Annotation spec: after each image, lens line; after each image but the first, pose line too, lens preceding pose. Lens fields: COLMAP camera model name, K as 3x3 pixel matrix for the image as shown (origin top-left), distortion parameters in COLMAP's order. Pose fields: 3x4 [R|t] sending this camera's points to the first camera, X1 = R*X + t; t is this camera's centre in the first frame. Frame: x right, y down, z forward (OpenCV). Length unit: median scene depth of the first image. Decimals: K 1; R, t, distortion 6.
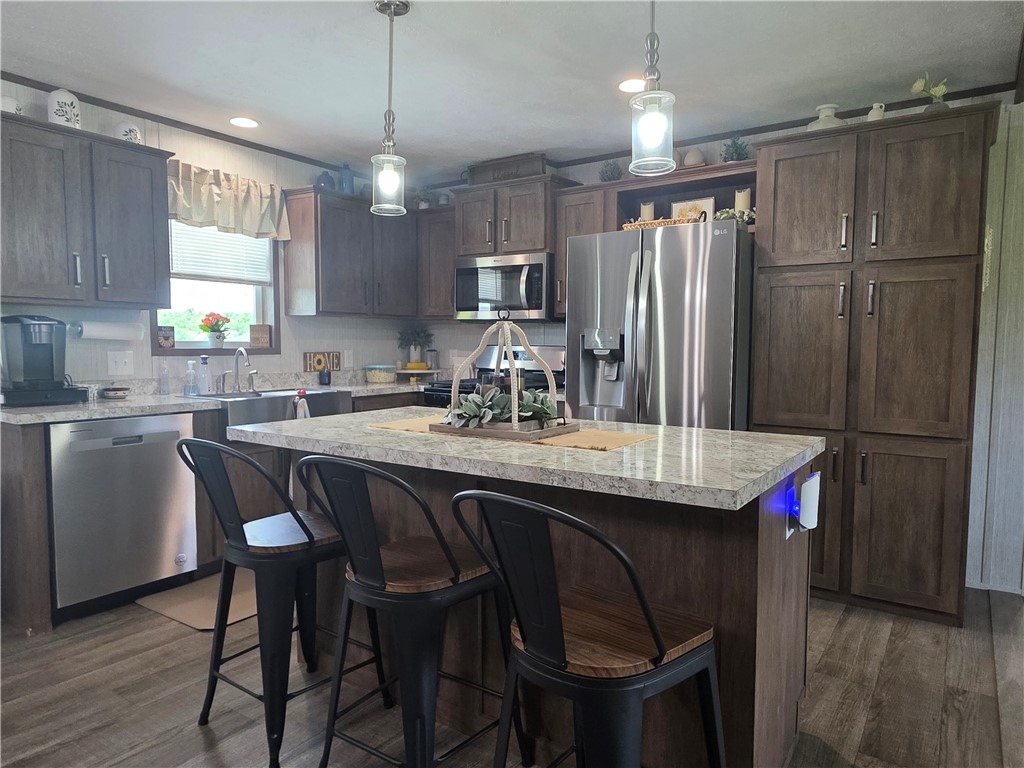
lens RADIAL K [[640.3, 0, 528.1], [0, 640.3, 391.7], [0, 0, 1]] dist [0.002457, 0.002072]
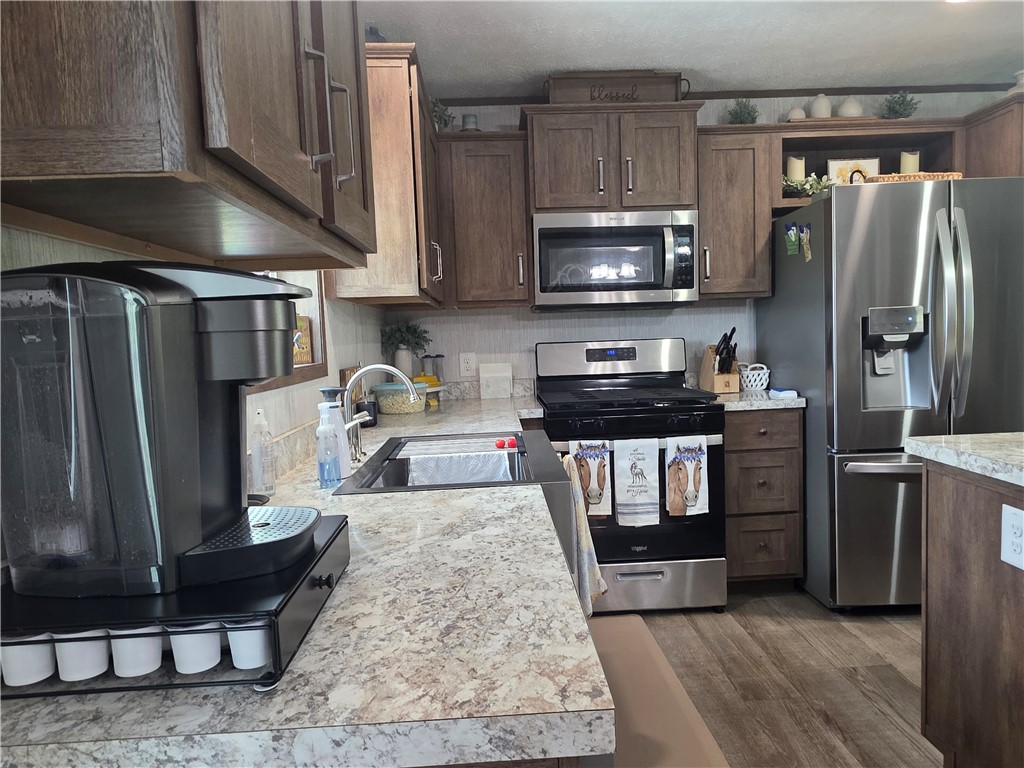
lens RADIAL K [[640.3, 0, 528.1], [0, 640.3, 391.7], [0, 0, 1]] dist [0.002457, 0.002072]
pose [[0.812056, -0.087262, 0.577019, -0.583722], [0.087125, 0.995804, 0.027980, -0.048391], [-0.577039, 0.027552, 0.816252, 0.528819]]
